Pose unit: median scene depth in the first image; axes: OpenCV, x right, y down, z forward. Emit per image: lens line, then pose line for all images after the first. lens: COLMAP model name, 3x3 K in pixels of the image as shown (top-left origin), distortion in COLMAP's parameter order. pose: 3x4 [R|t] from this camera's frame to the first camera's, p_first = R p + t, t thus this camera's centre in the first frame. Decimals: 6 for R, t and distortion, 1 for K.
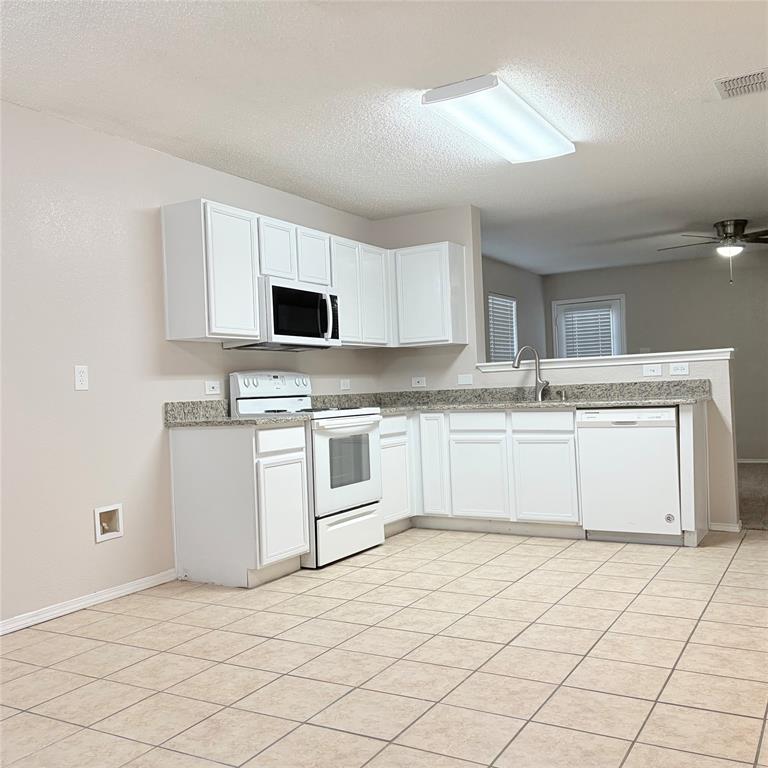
lens RADIAL K [[770.8, 0, 376.9], [0, 770.8, 386.9], [0, 0, 1]] dist [0.038749, 0.000000]
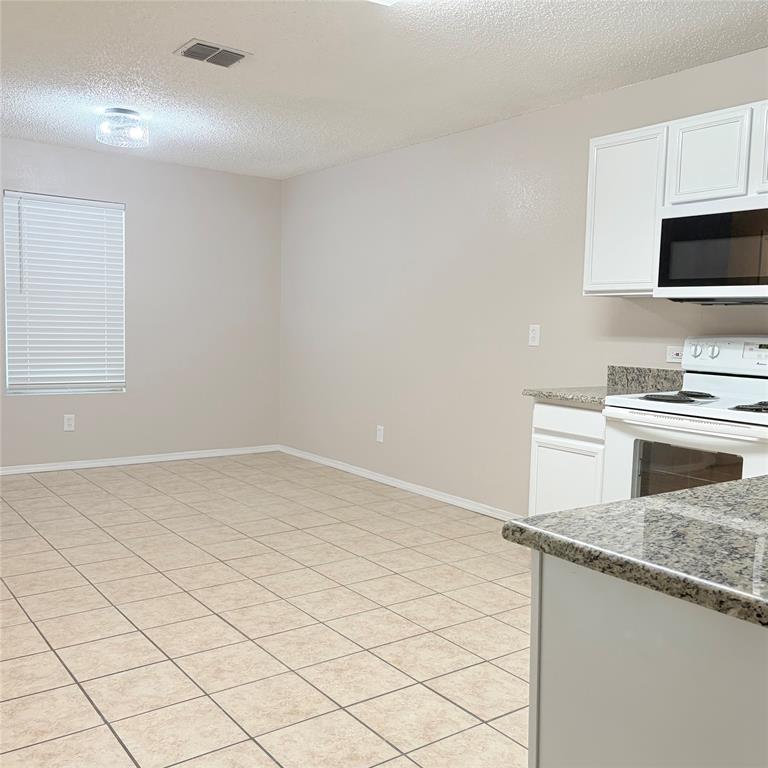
lens RADIAL K [[770.8, 0, 387.2], [0, 770.8, 394.0], [0, 0, 1]] dist [0.038749, 0.000000]
pose [[-0.386071, 0.115545, -0.915204, 0.772822], [-0.007299, 0.991711, 0.128283, -0.071154], [0.922440, 0.056207, -0.382027, 1.240153]]
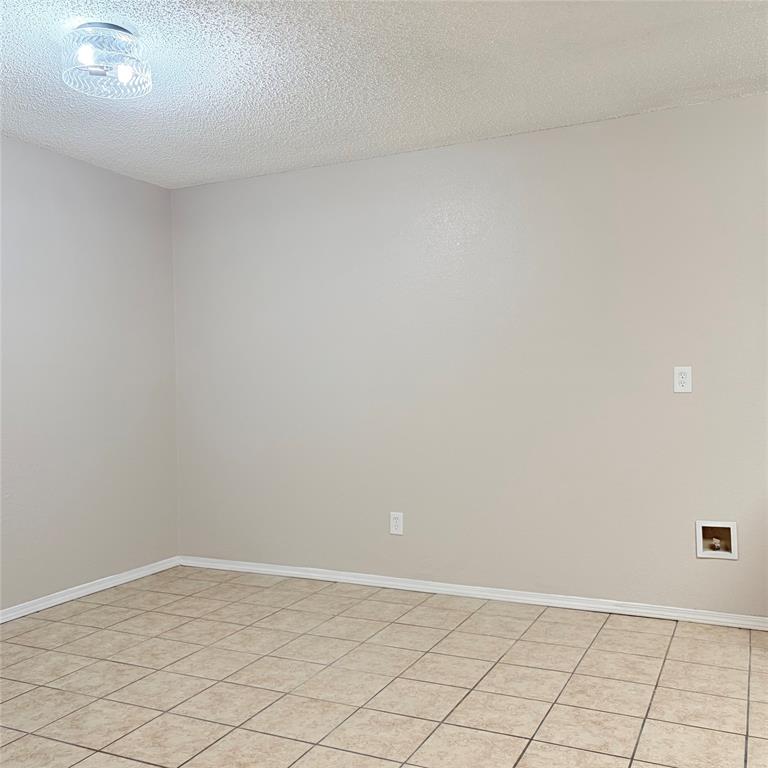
lens RADIAL K [[770.8, 0, 389.1], [0, 770.8, 394.5], [0, 0, 1]] dist [0.038749, 0.000000]
pose [[0.086222, 0.051300, -0.994954, 0.525771], [0.019939, 0.998385, 0.053205, -0.050816], [0.996076, -0.024425, 0.085060, 0.561677]]
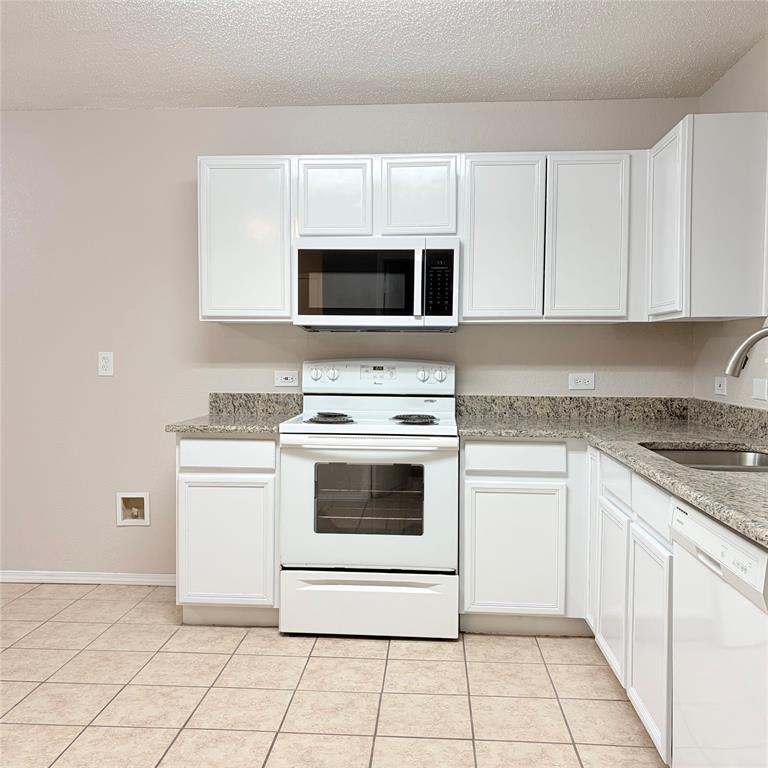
lens RADIAL K [[770.8, 0, 381.7], [0, 770.8, 394.8], [0, 0, 1]] dist [0.038749, 0.000000]
pose [[0.446975, 0.091067, -0.889899, 0.693146], [-0.020241, 0.995580, 0.091715, -0.072011], [0.894317, -0.022982, 0.446843, 0.865139]]
